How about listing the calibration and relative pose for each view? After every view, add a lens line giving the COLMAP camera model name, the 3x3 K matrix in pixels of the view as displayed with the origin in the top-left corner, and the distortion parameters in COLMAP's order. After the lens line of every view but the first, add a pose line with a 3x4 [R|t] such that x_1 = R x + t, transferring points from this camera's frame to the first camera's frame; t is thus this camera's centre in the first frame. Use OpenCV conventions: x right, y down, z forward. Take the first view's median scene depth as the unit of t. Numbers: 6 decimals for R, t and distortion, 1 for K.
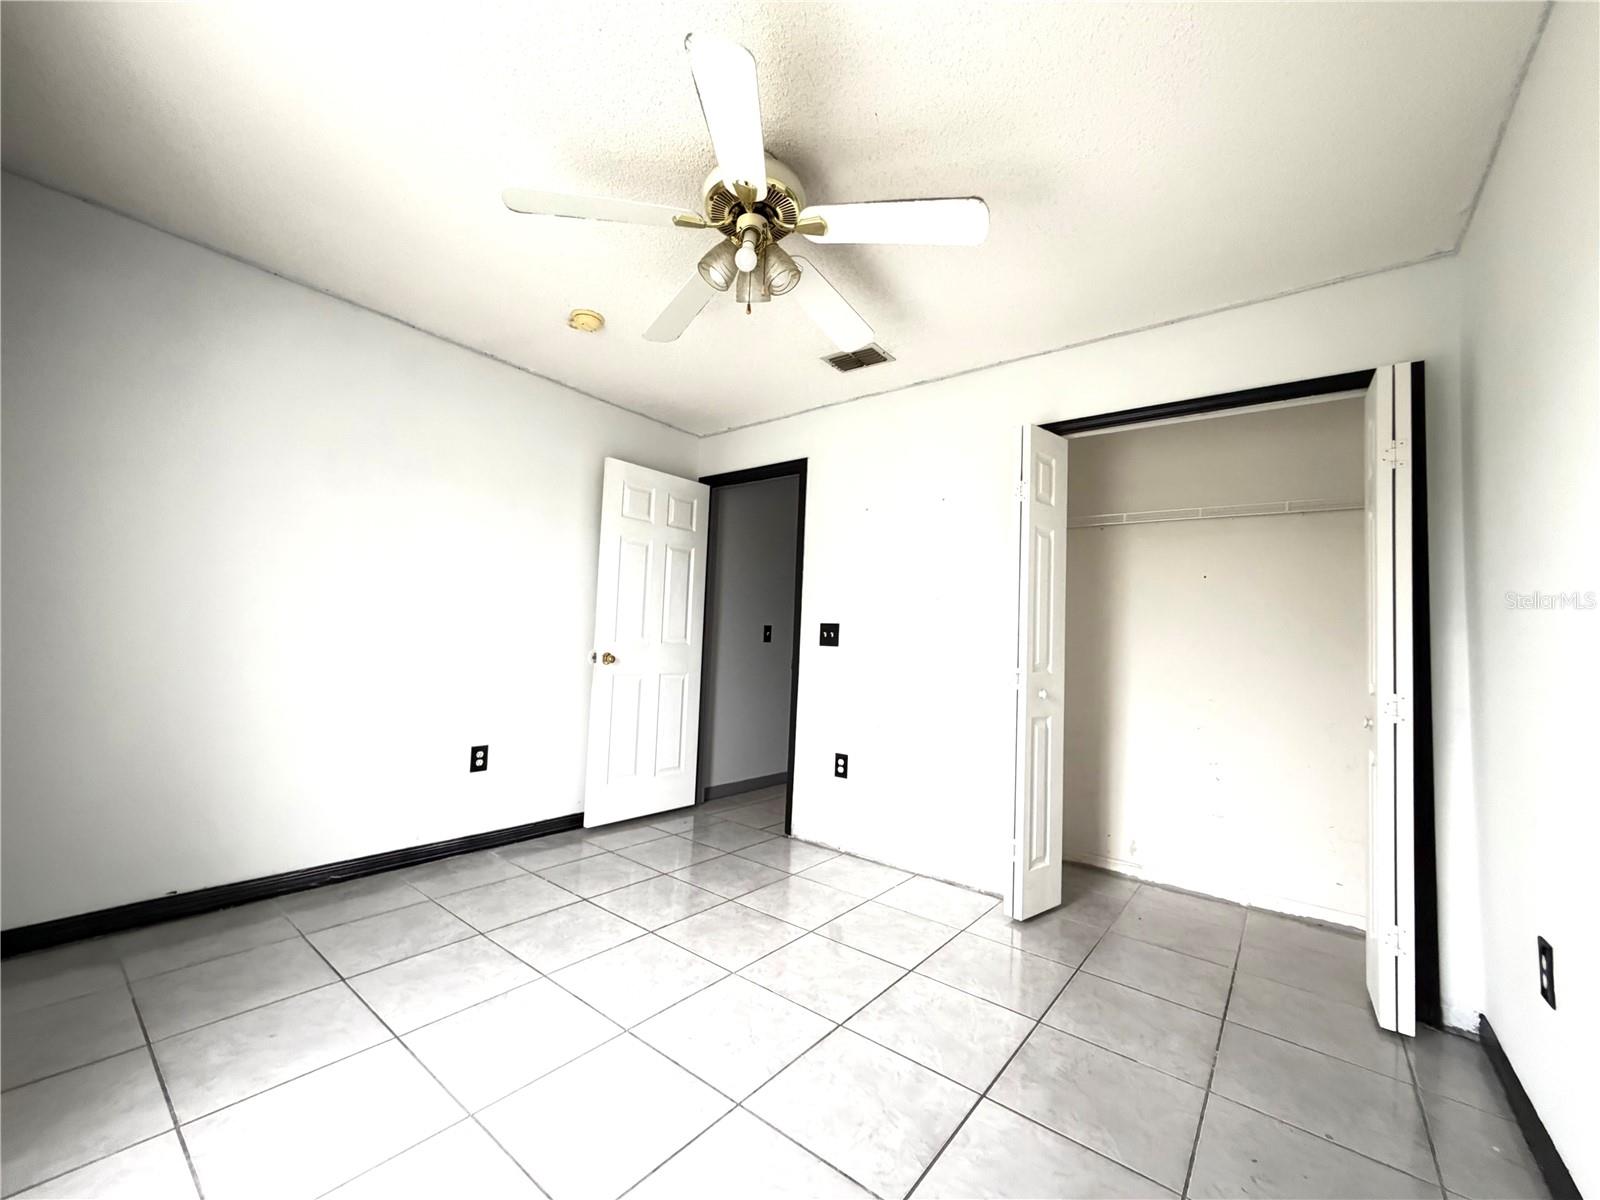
lens RADIAL K [[628.9, 0, 800.0], [0, 628.9, 600.0], [0, 0, 1]] dist [-0.030554, -0.000238]
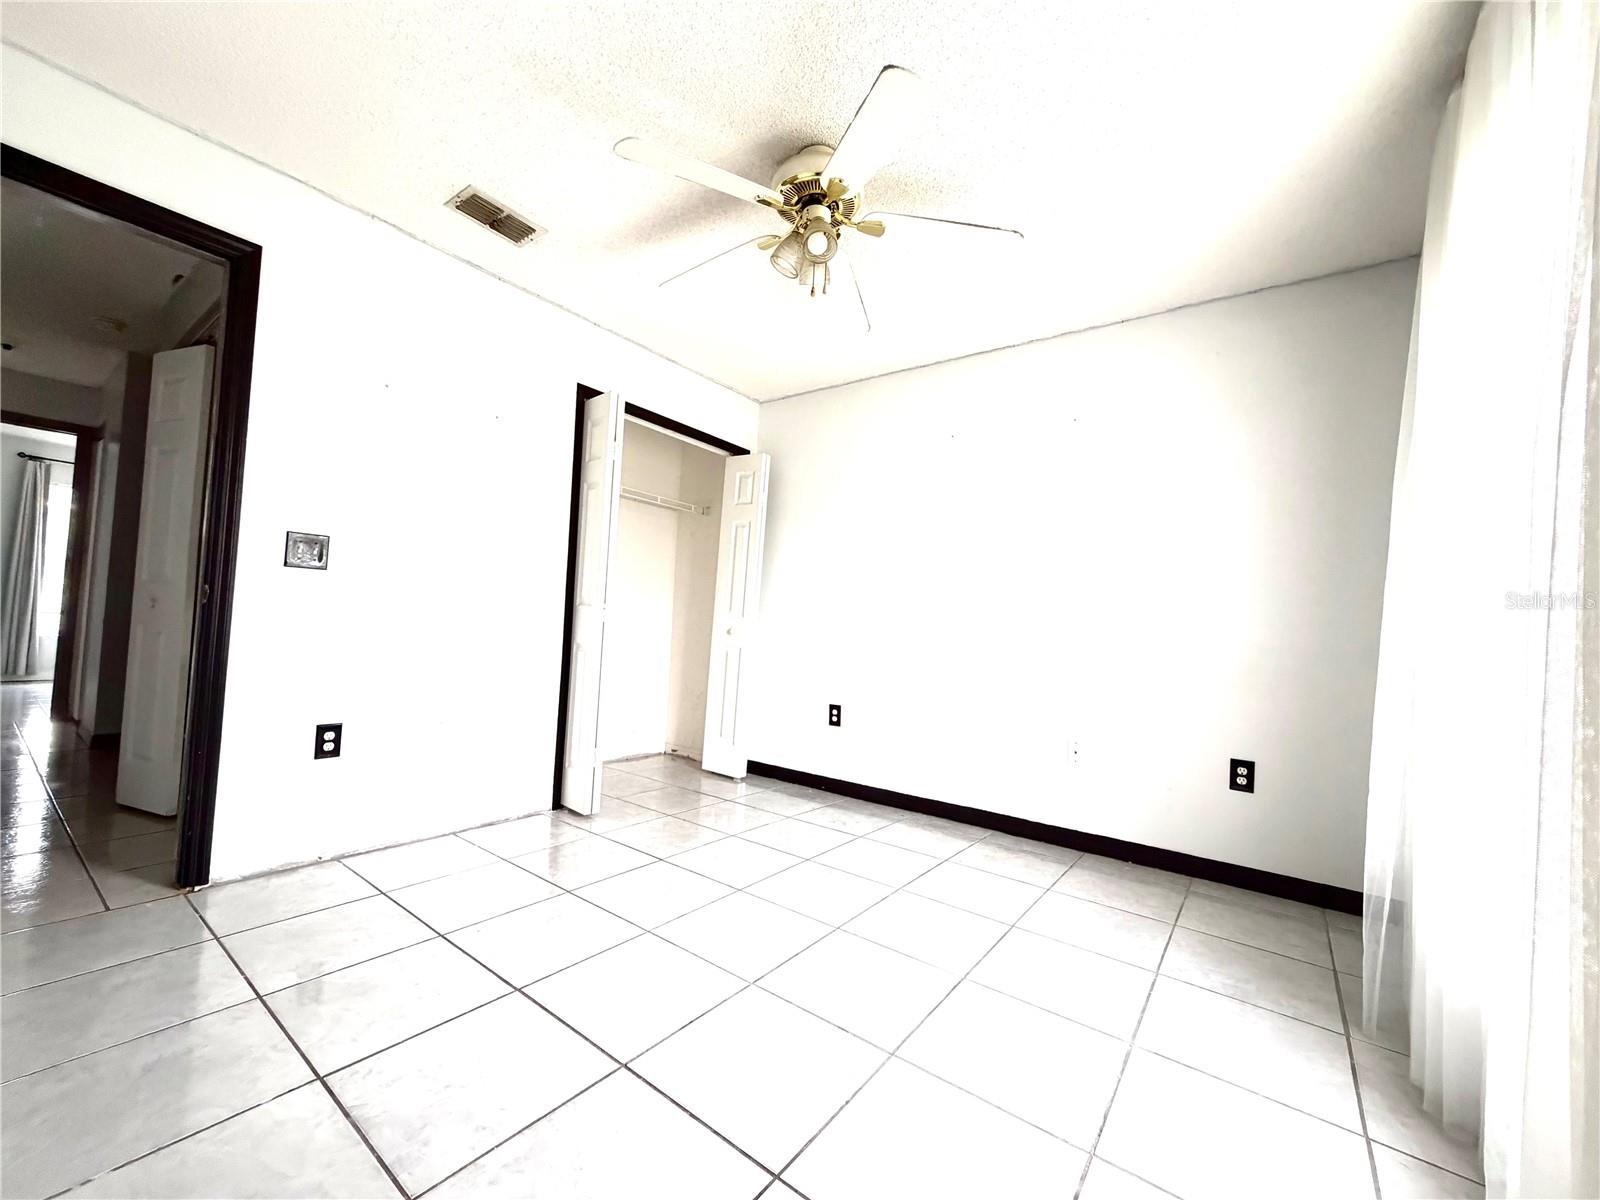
lens RADIAL K [[628.9, 0, 800.0], [0, 628.9, 600.0], [0, 0, 1]] dist [-0.030554, -0.000238]
pose [[-0.035774, -0.004188, 0.999351, -0.225599], [-0.120199, 0.992750, -0.000142, 0.016650], [-0.992105, -0.120126, -0.036018, 0.186304]]
